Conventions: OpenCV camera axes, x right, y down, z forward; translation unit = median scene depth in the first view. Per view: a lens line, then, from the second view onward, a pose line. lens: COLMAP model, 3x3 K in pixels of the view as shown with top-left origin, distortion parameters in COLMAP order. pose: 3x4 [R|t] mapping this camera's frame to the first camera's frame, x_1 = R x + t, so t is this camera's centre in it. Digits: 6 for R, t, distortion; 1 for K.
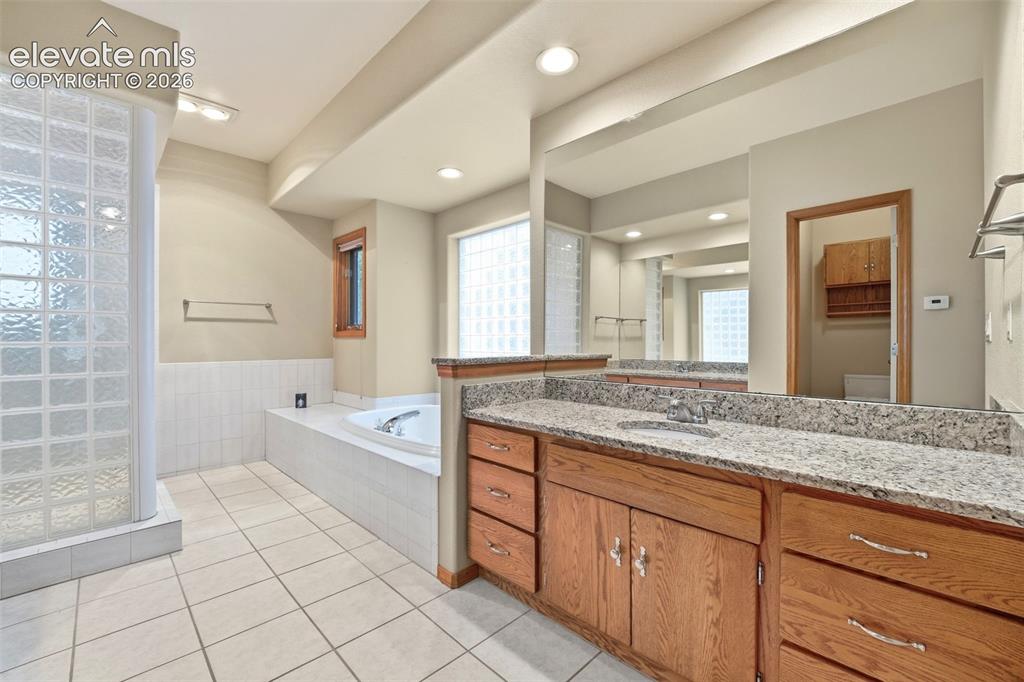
lens RADIAL K [[426.6, 0, 512.8], [0, 426.6, 340.9], [0, 0, 1]] dist [0.000959, -0.002022]
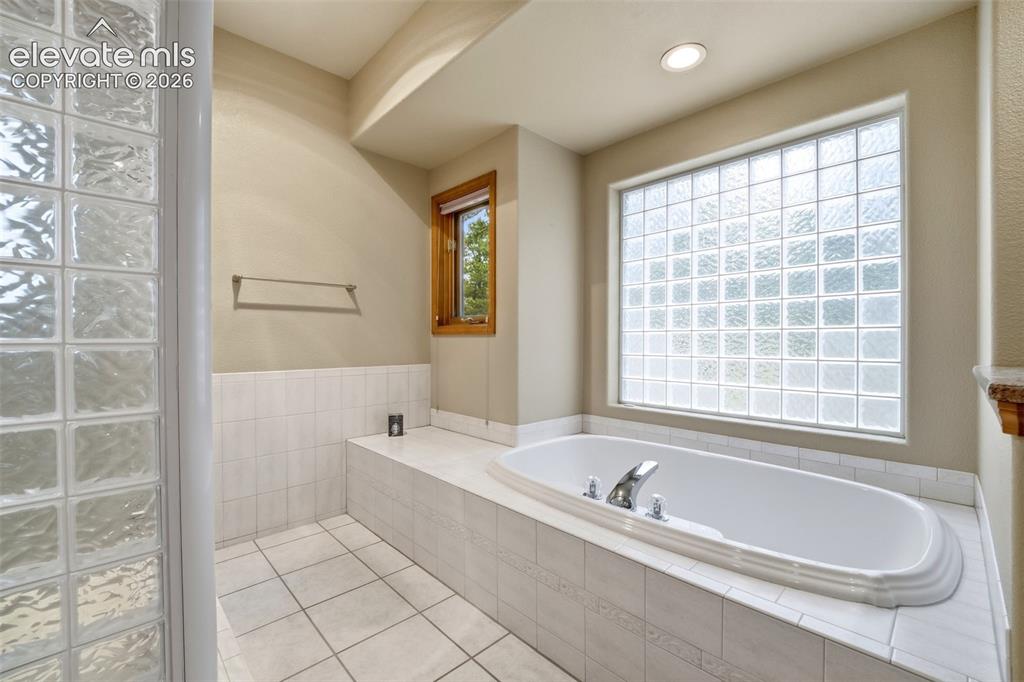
lens RADIAL K [[426.6, 0, 515.8], [0, 426.6, 340.9], [0, 0, 1]] dist [0.000959, -0.002022]
pose [[0.999820, 0.002893, -0.018749, -0.302012], [-0.002850, 0.999993, 0.002296, 0.001173], [0.018756, -0.002243, 0.999822, 0.327974]]
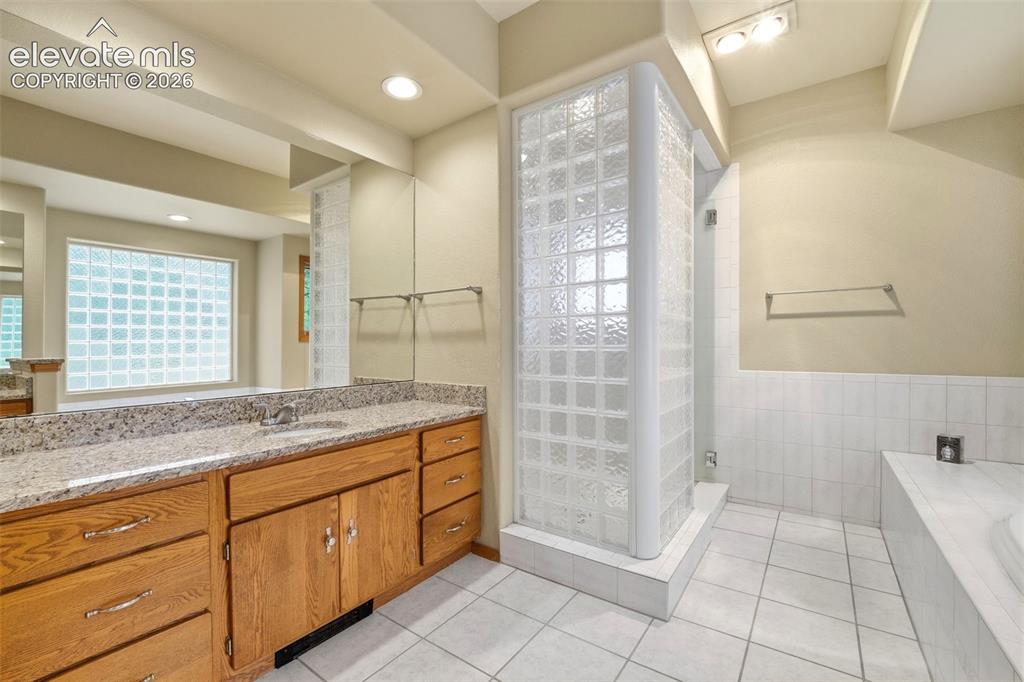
lens RADIAL K [[426.6, 0, 516.6], [0, 426.6, 345.9], [0, 0, 1]] dist [0.000959, -0.002022]
pose [[0.179848, 0.004705, -0.983683, -0.048923], [0.002304, 0.999984, 0.005204, -0.000399], [0.983692, -0.003203, 0.179834, 0.352746]]
